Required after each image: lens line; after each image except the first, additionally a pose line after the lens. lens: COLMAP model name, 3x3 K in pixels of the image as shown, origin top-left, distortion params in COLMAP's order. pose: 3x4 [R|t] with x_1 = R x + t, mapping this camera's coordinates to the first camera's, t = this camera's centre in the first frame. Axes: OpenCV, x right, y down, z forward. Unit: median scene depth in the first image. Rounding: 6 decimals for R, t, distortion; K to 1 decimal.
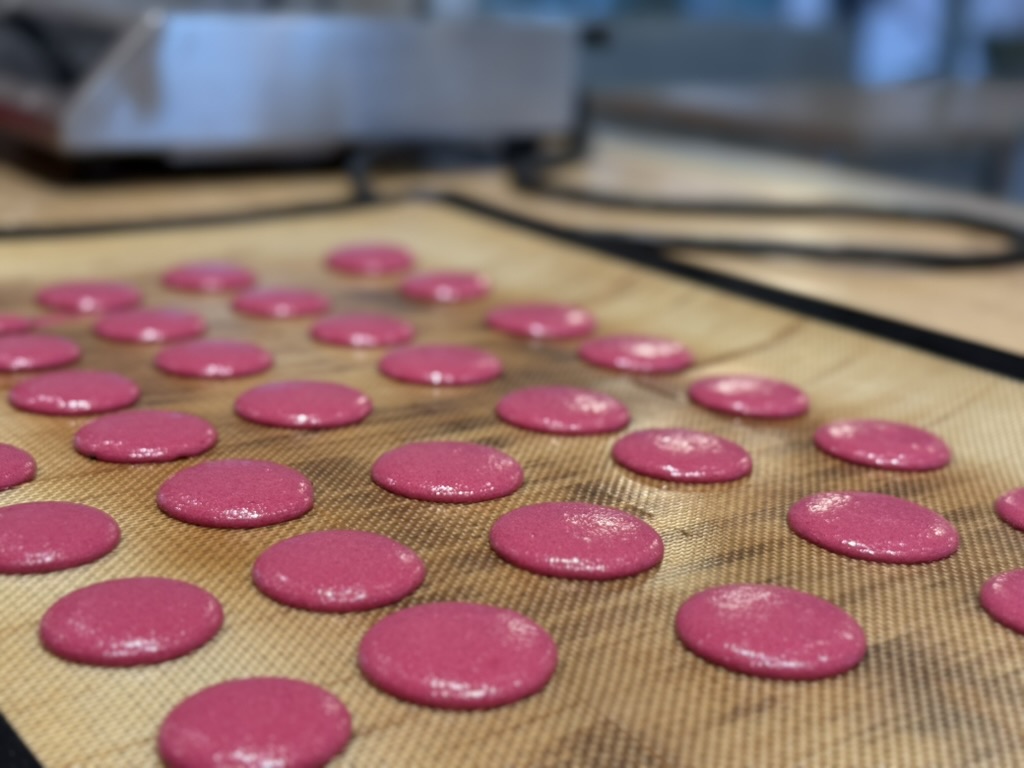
lens RADIAL K [[1436.2, 0, 509.4], [0, 1436.2, 375.2], [0, 0, 1]] dist [0.046099, 0.000000]
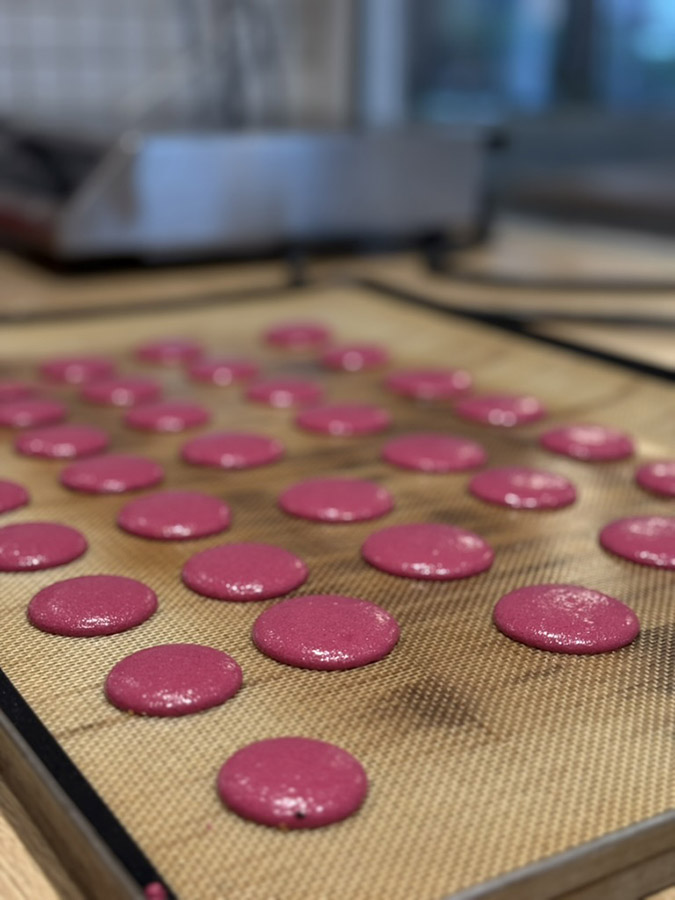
lens RADIAL K [[1262.2, 0, 340.0], [0, 1262.2, 455.7], [0, 0, 1]] dist [0.046099, 0.000000]
pose [[0.995192, -0.003672, -0.097872, 0.086897], [0.005839, 0.999744, 0.021863, 0.001545], [0.097767, -0.022330, 0.994959, -0.167174]]
